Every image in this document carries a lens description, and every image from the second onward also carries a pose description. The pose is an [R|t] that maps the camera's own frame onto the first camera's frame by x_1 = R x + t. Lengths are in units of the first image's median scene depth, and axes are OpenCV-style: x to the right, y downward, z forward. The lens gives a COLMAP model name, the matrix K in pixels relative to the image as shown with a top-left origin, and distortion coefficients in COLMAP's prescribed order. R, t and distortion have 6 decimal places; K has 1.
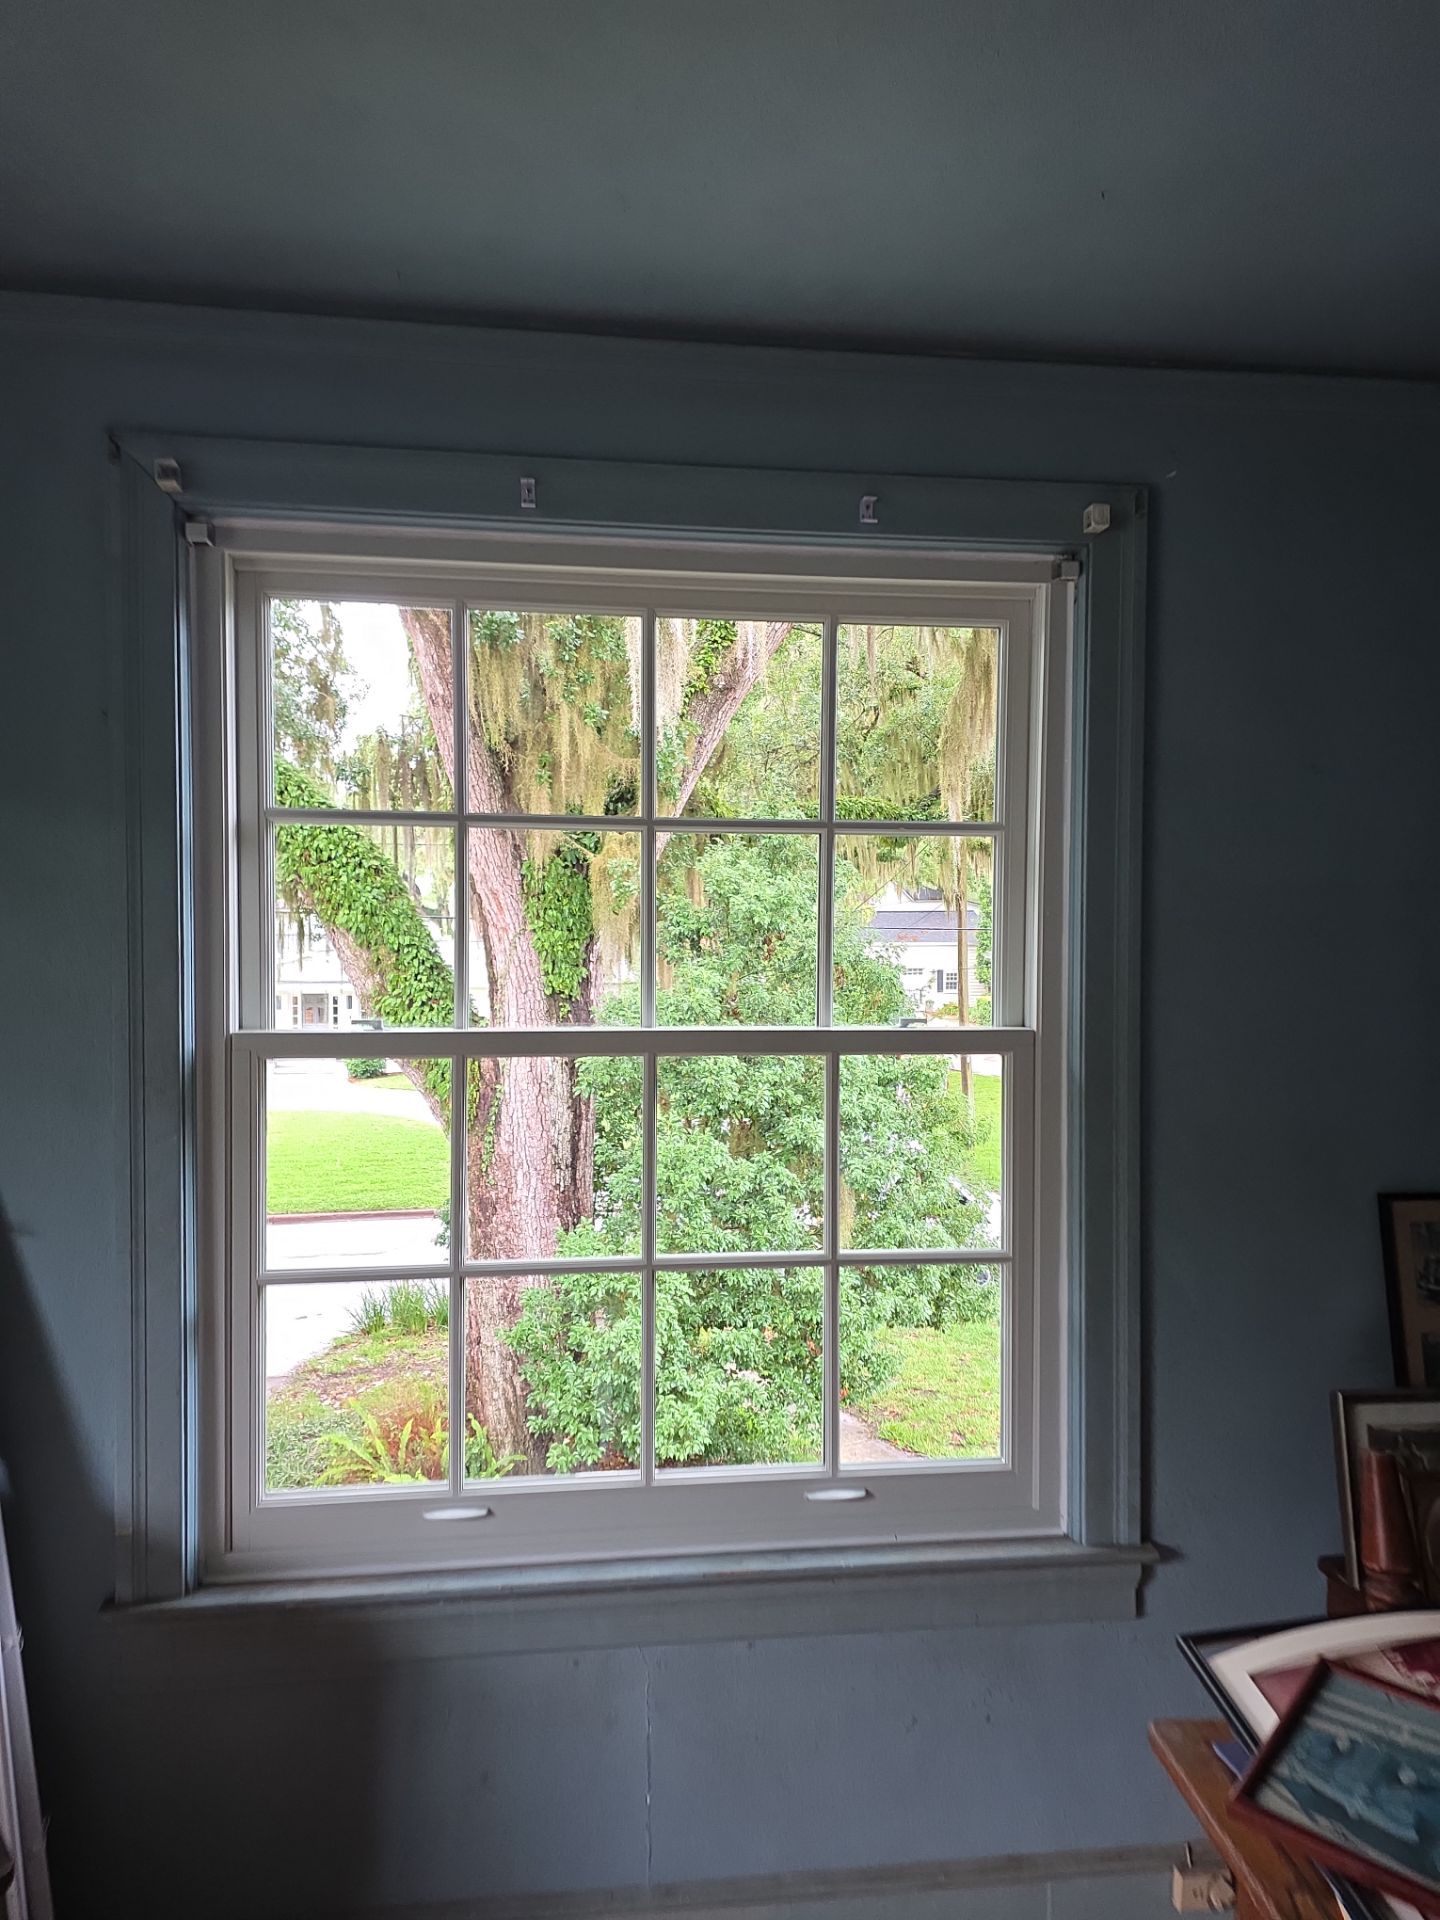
lens RADIAL K [[1396.4, 0, 719.4], [0, 1396.4, 903.3], [0, 0, 1]] dist [-0.001250, -0.000044]
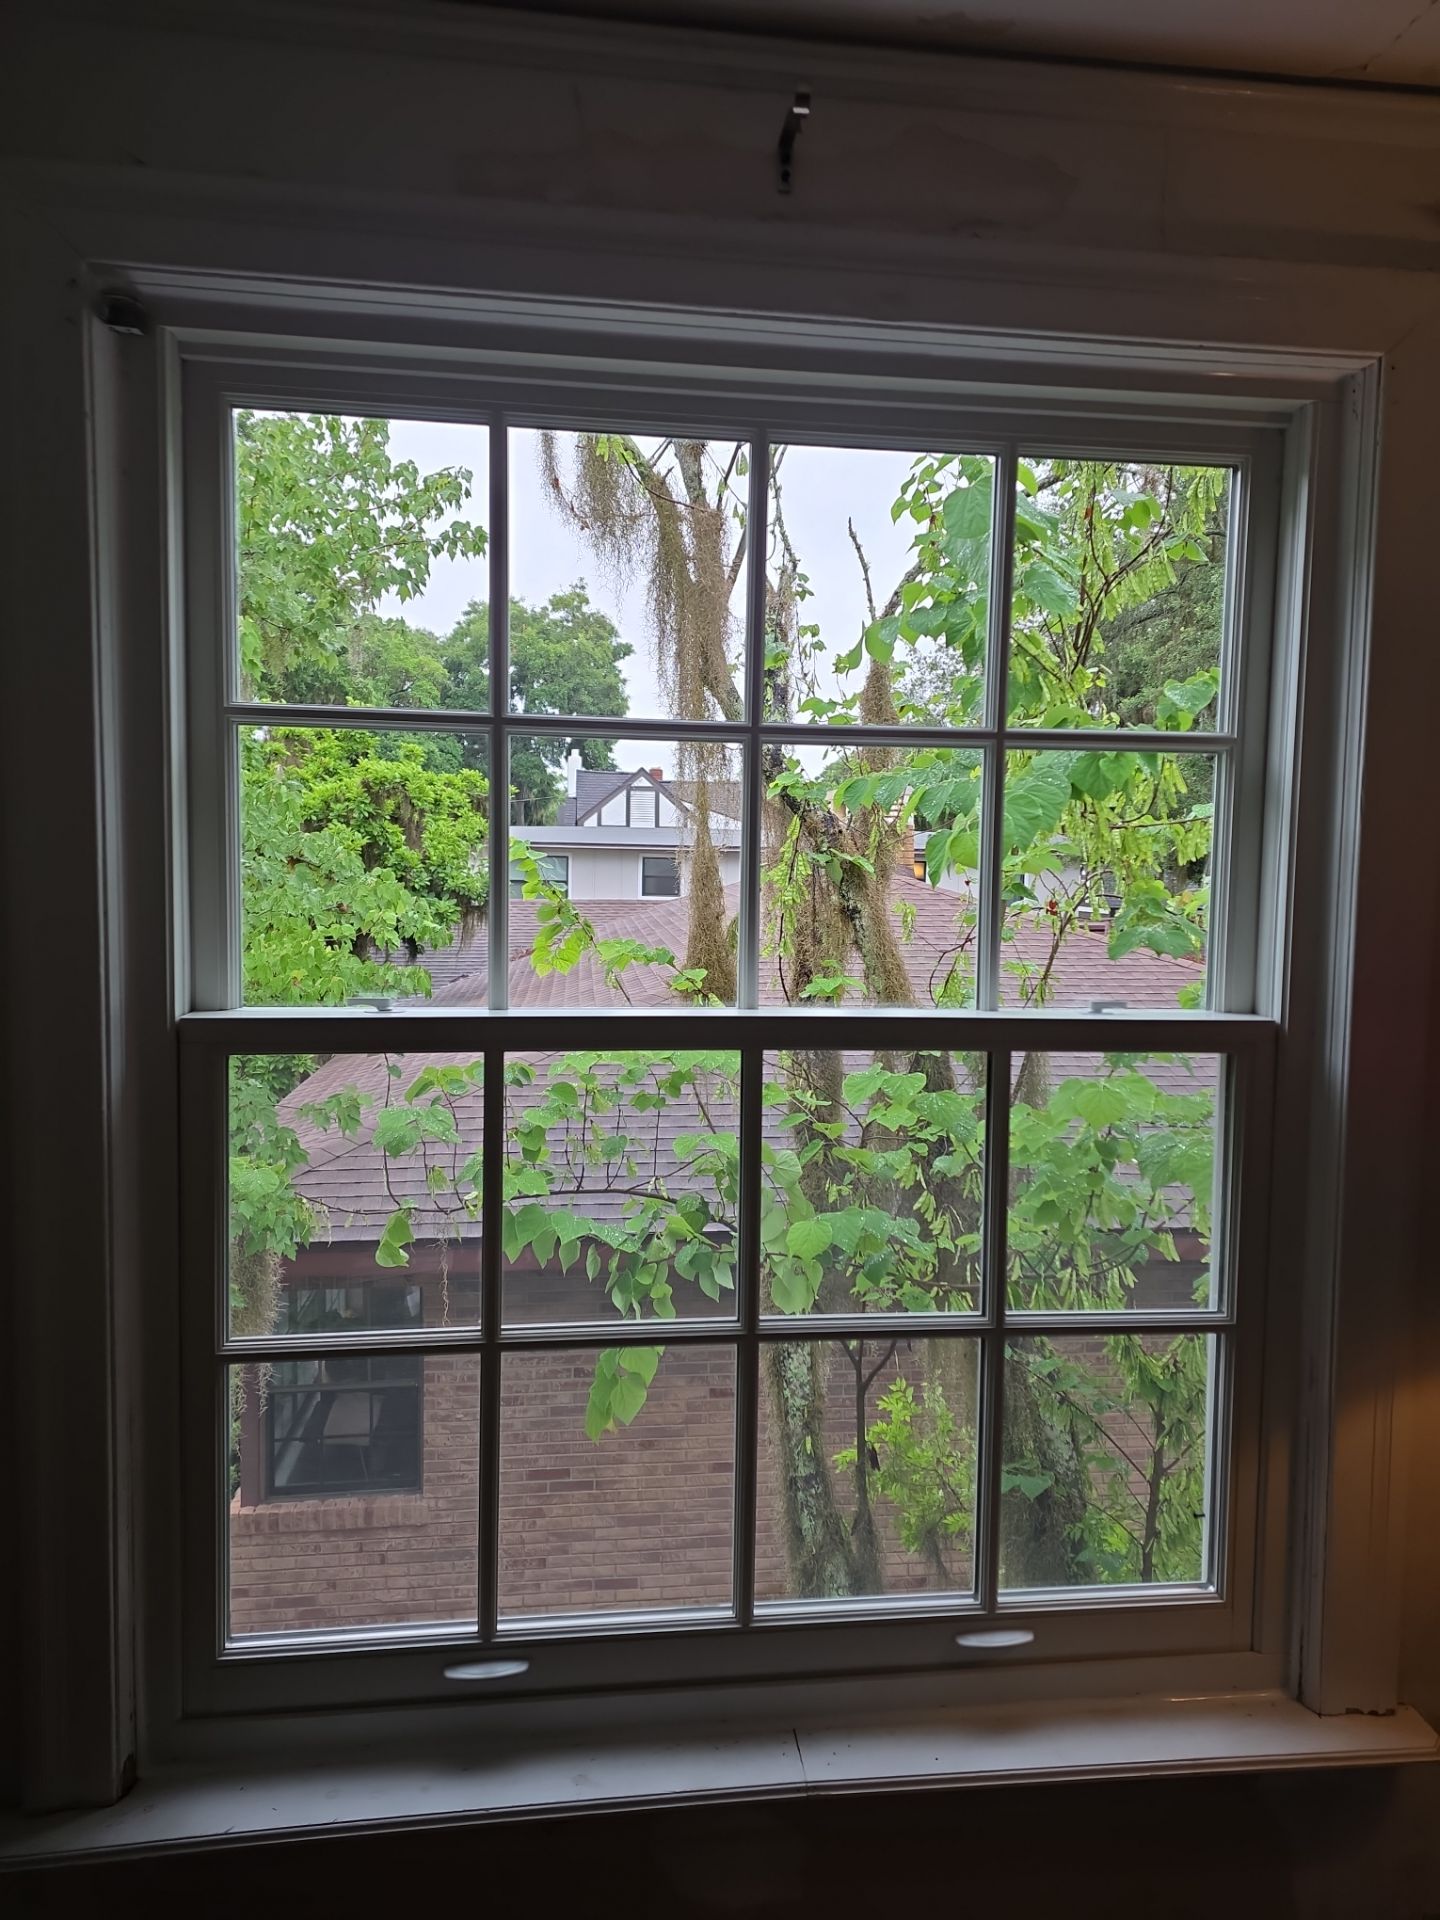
lens RADIAL K [[1939.6, 0, 720.0], [0, 1939.6, 960.0], [0, 0, 1]] dist [0.095084, -0.002962]
pose [[0.998756, 0.007344, 0.049316, -0.119494], [-0.010307, 0.998139, 0.060096, -0.000207], [-0.048783, -0.060530, 0.996974, -0.018341]]
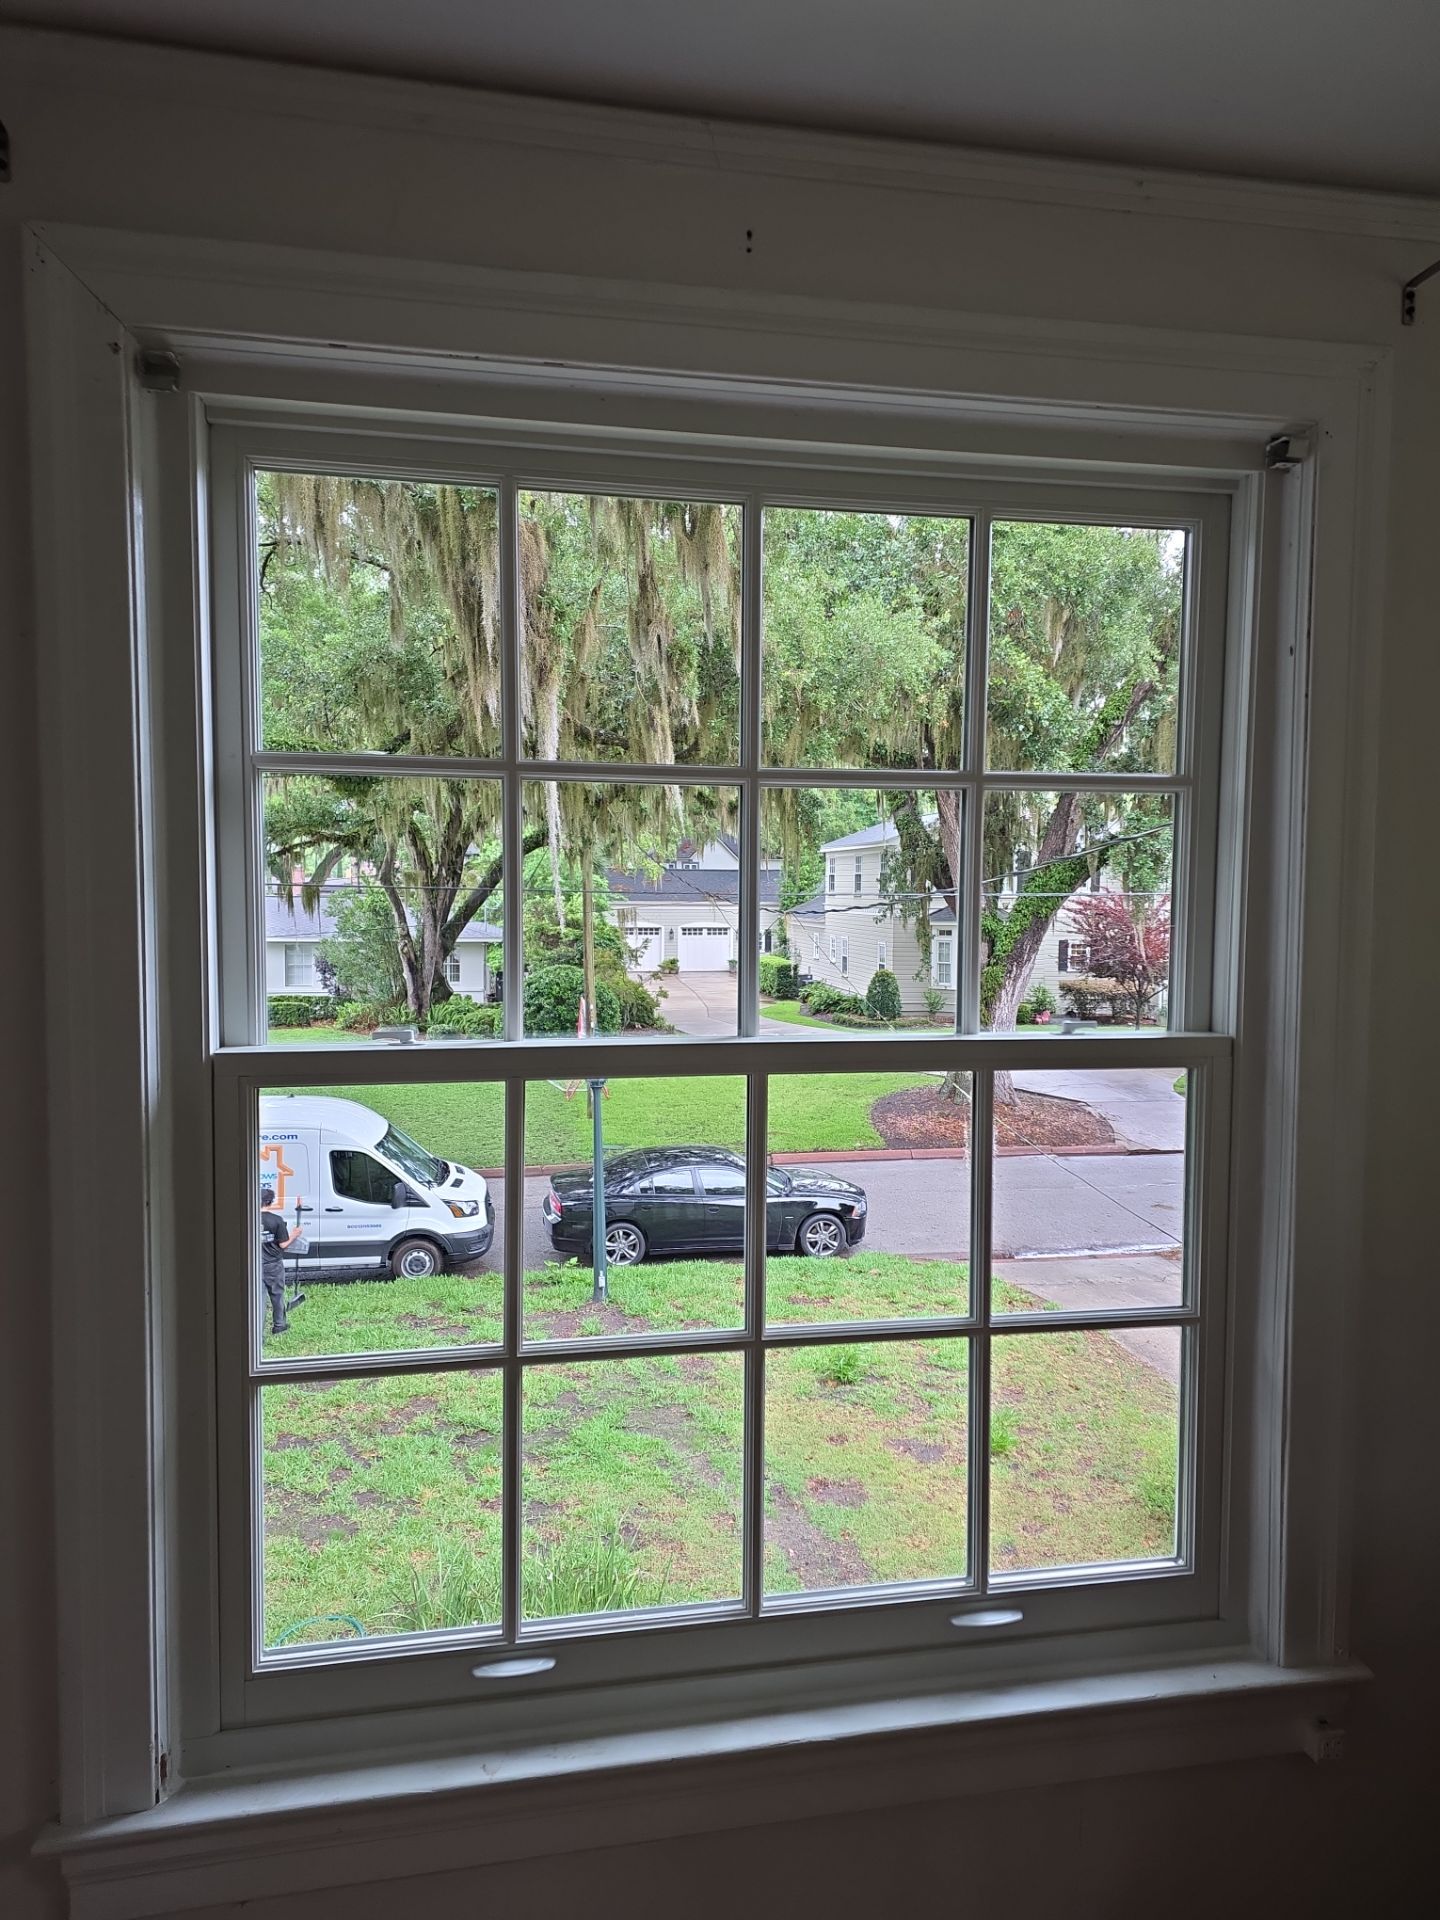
lens RADIAL K [[1859.9, 0, 715.7], [0, 1859.9, 989.3], [0, 0, 1]] dist [0.088188, 0.004495]
pose [[0.991457, -0.009480, 0.130088, -0.207634], [0.001838, 0.998271, 0.058743, -0.000464], [-0.130420, -0.058002, 0.989761, -0.028921]]
